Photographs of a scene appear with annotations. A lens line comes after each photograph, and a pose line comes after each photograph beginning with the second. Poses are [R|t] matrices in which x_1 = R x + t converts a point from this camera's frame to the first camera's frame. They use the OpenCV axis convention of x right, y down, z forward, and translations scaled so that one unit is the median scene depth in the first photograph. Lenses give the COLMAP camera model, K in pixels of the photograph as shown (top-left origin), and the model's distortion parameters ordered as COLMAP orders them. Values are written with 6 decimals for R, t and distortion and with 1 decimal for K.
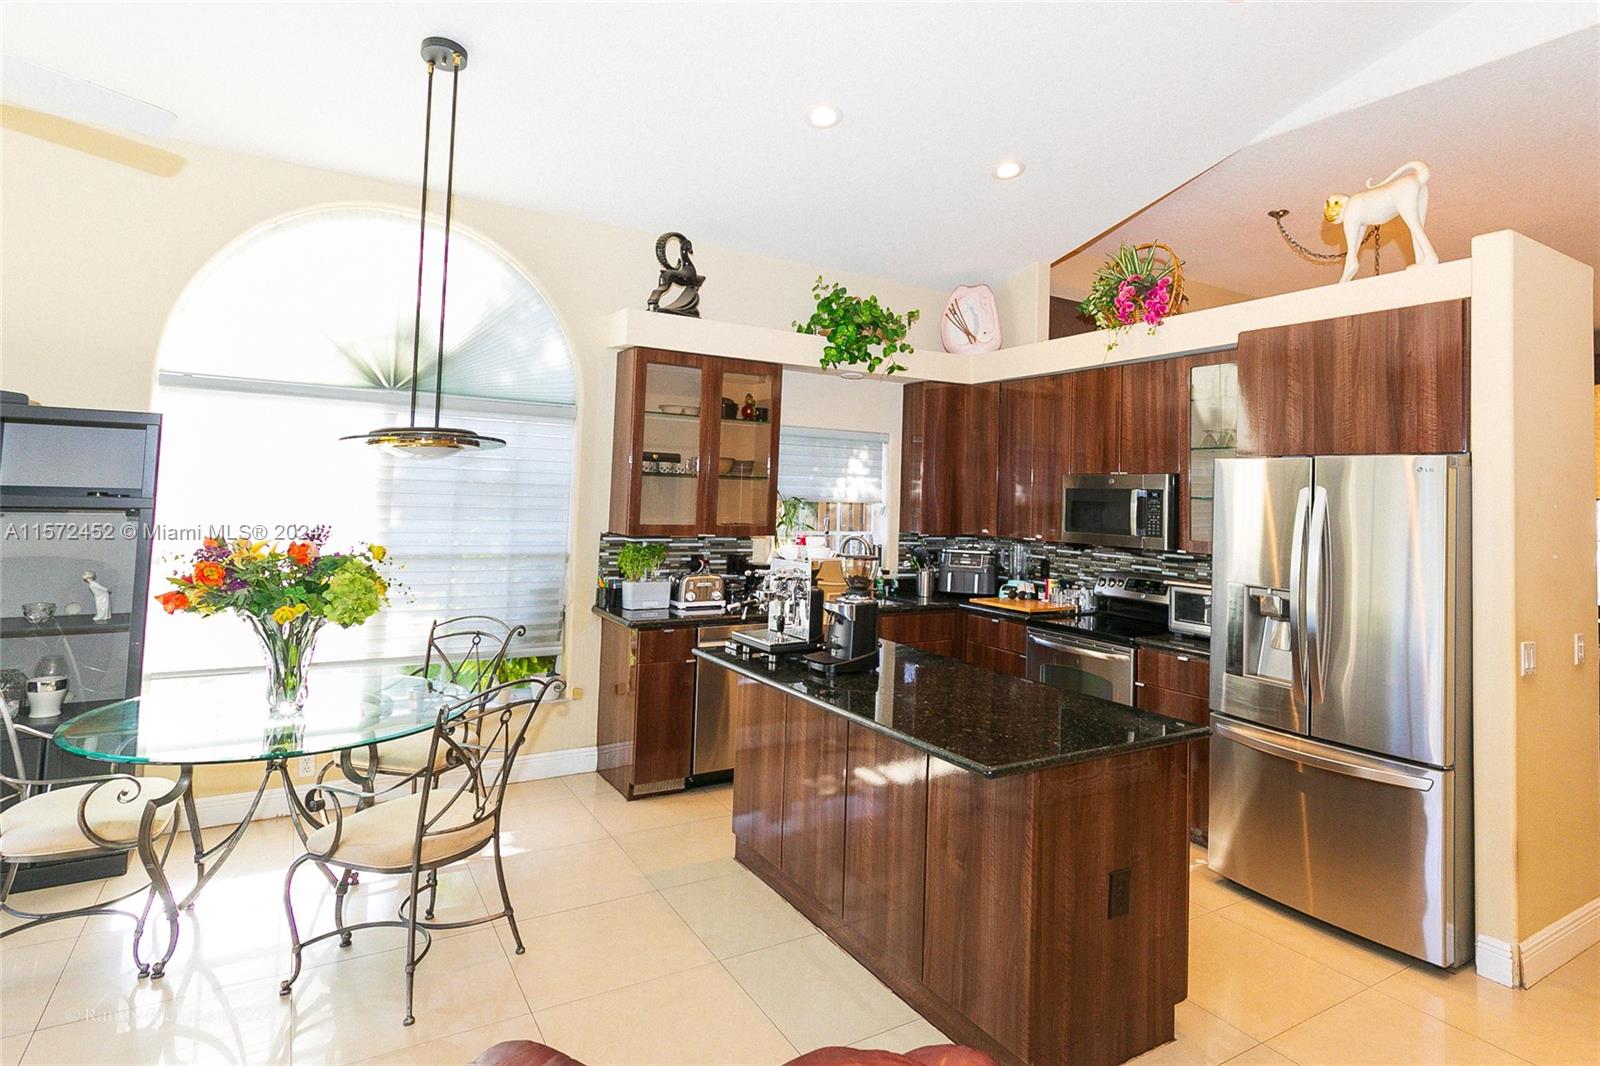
lens RADIAL K [[867.2, 0, 867.9], [0, 867.2, 450.4], [0, 0, 1]] dist [0.003316, -0.000245]
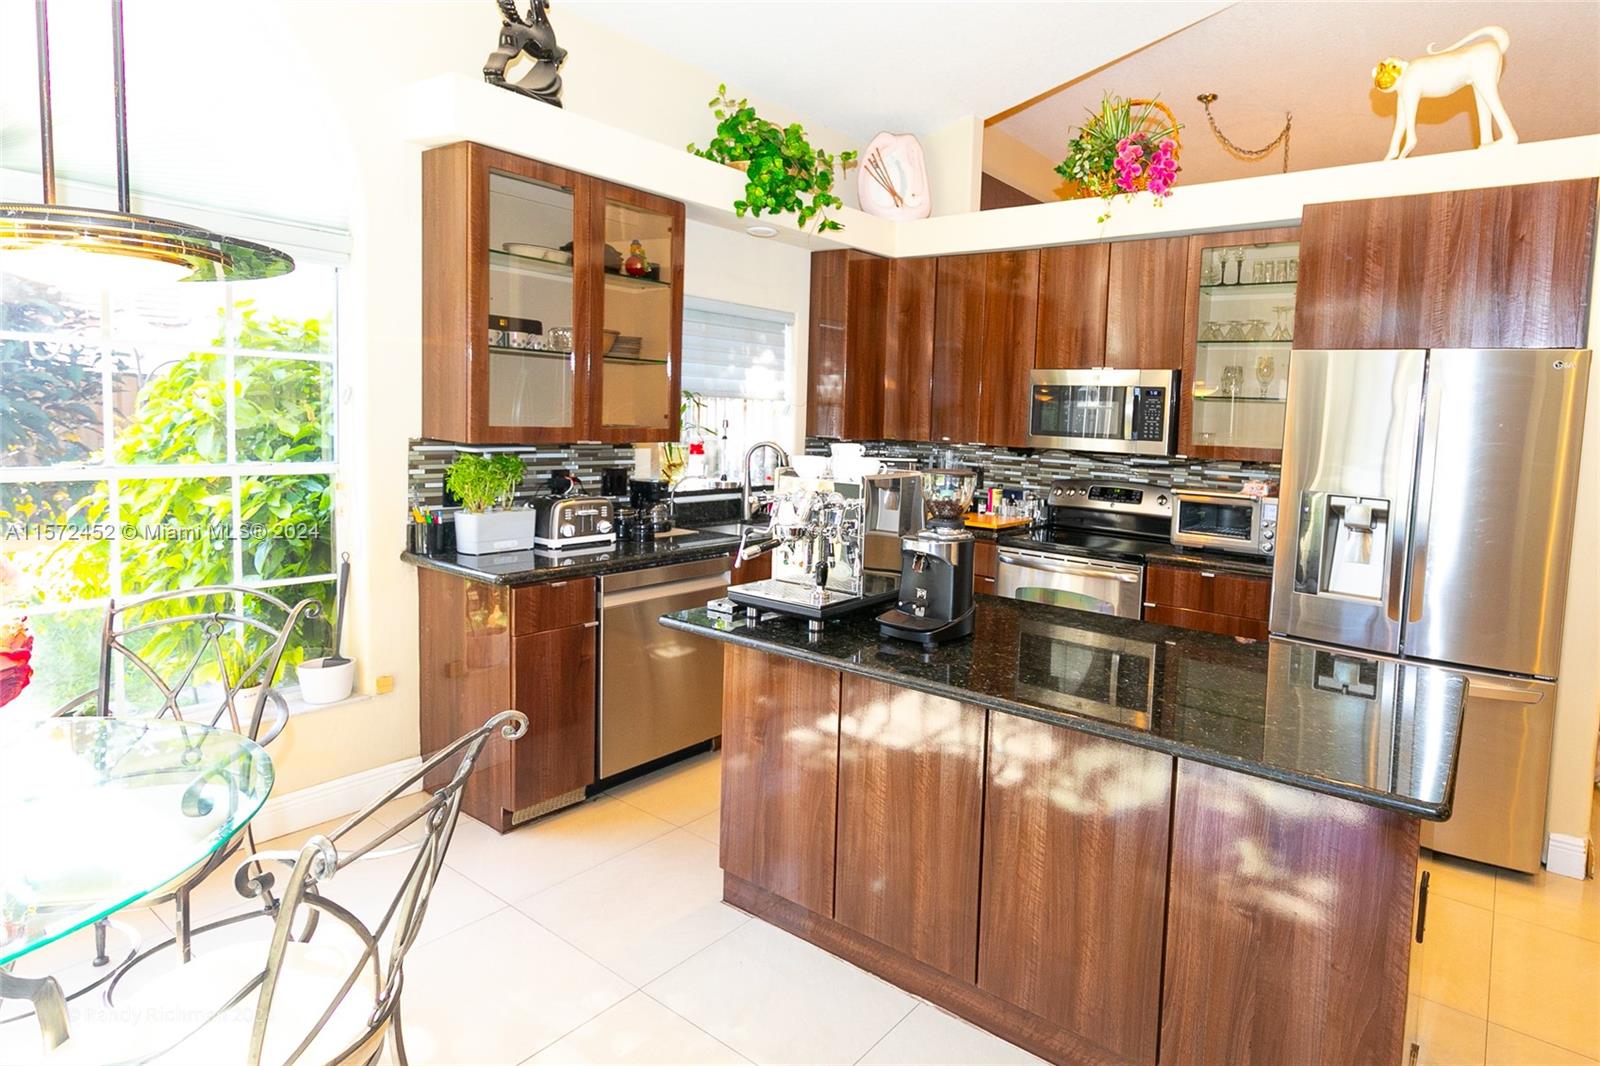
lens RADIAL K [[844.8, 0, 952.2], [0, 844.8, 476.2], [0, 0, 1]] dist [0.002045, -0.000265]
pose [[0.918425, -0.022316, 0.394965, -0.184827], [-0.033162, 0.990550, 0.133080, 0.025118], [-0.394202, -0.135322, 0.909006, 0.265850]]
